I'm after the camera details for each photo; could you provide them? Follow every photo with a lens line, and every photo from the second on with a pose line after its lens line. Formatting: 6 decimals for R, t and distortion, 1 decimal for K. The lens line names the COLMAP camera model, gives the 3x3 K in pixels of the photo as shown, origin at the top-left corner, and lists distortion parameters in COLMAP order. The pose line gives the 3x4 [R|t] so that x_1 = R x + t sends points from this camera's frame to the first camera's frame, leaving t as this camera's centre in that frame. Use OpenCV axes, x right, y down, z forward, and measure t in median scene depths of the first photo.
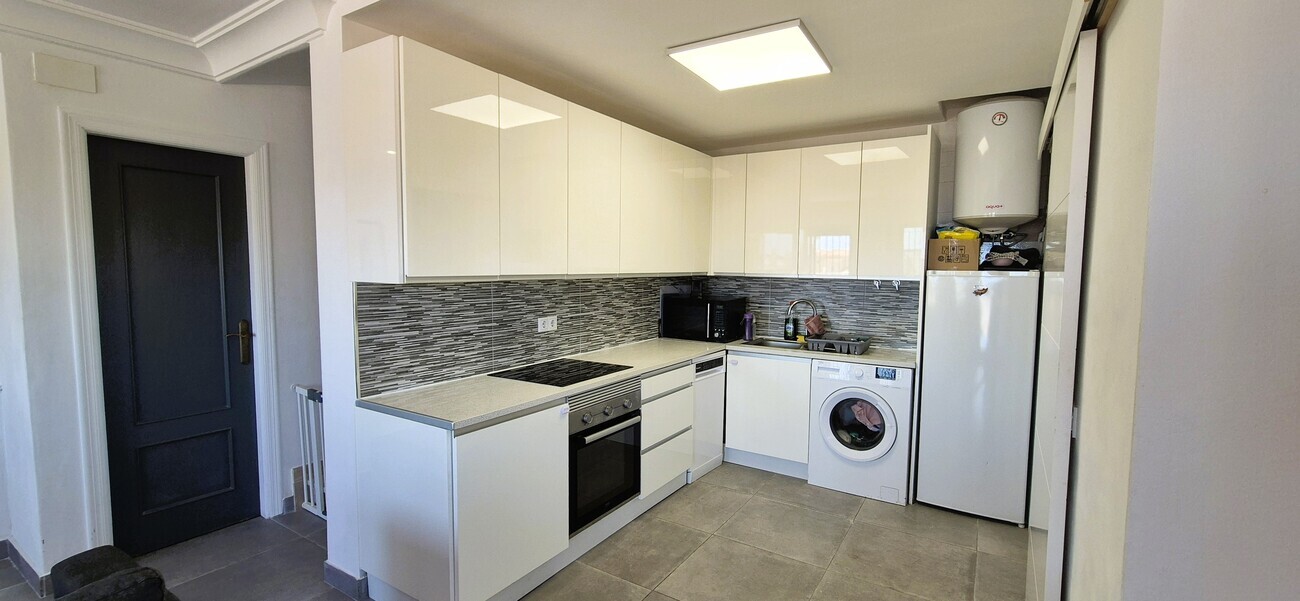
lens RADIAL K [[533.0, 0, 652.9], [0, 533.0, 304.2], [0, 0, 1]] dist [0.000344, 0.000026]
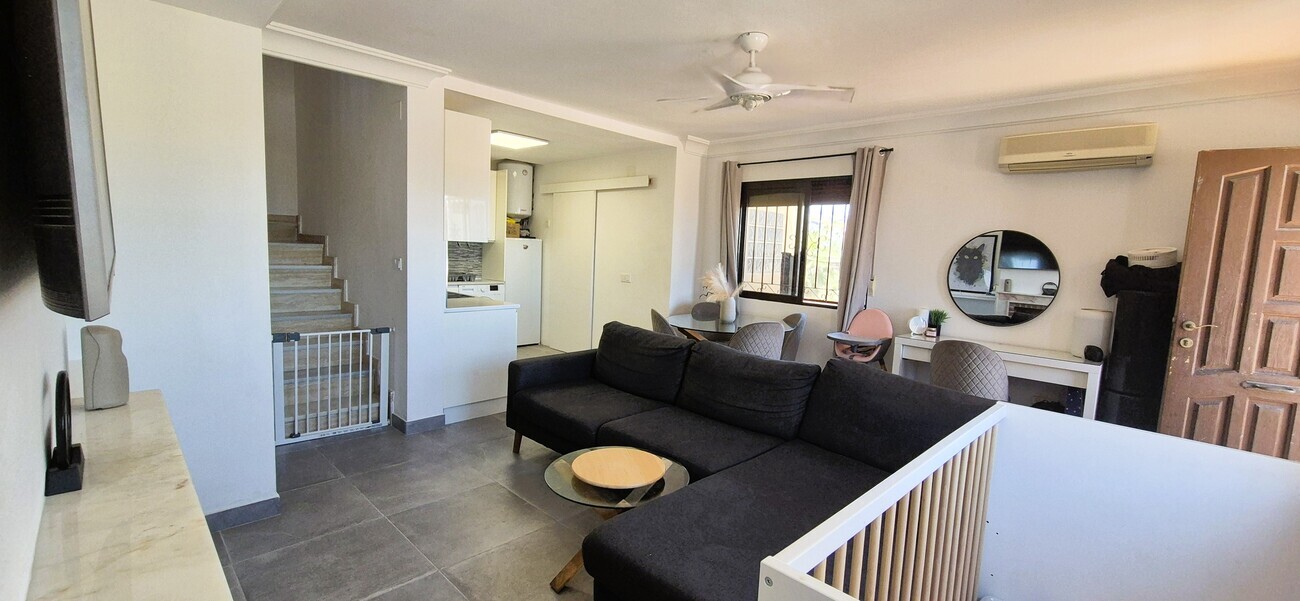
lens RADIAL K [[533.0, 0, 652.9], [0, 533.0, 304.2], [0, 0, 1]] dist [0.000344, 0.000026]
pose [[0.198305, -0.102812, 0.974733, -1.458199], [0.028760, 0.994665, 0.099063, 0.007382], [-0.979718, 0.008389, 0.200204, -0.007006]]
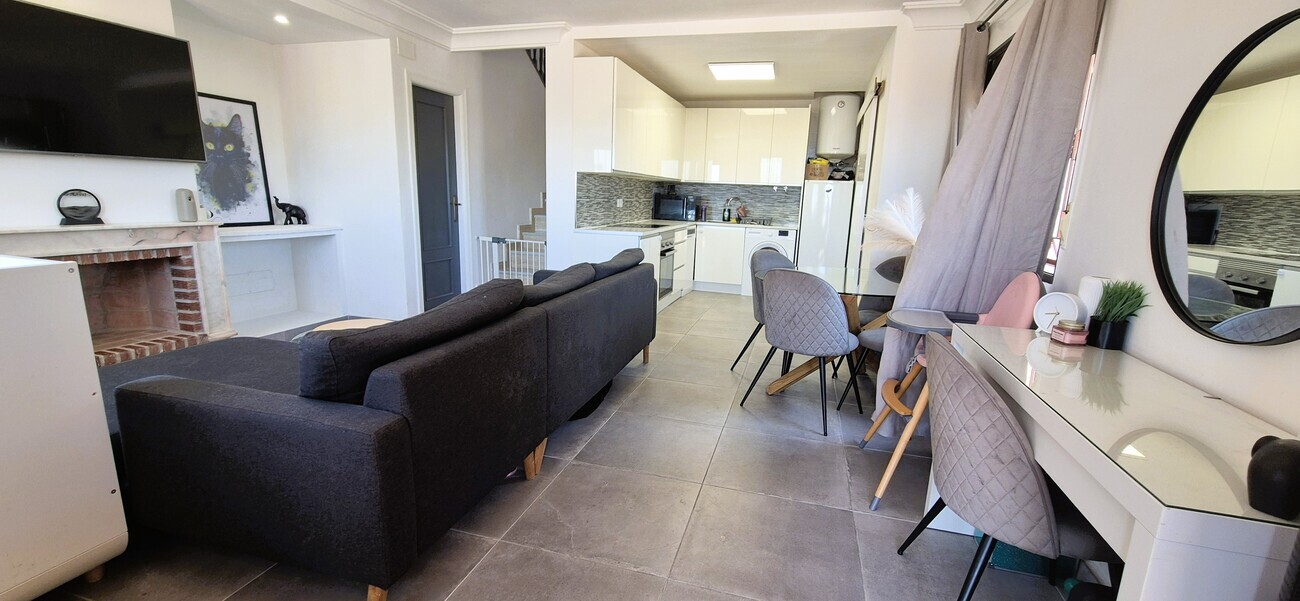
lens RADIAL K [[533.0, 0, 652.9], [0, 533.0, 304.2], [0, 0, 1]] dist [0.000344, 0.000026]
pose [[0.957586, -0.033296, 0.286217, -0.601963], [-0.006299, 0.990645, 0.136318, 0.126003], [-0.288079, -0.132339, 0.948418, -0.768625]]
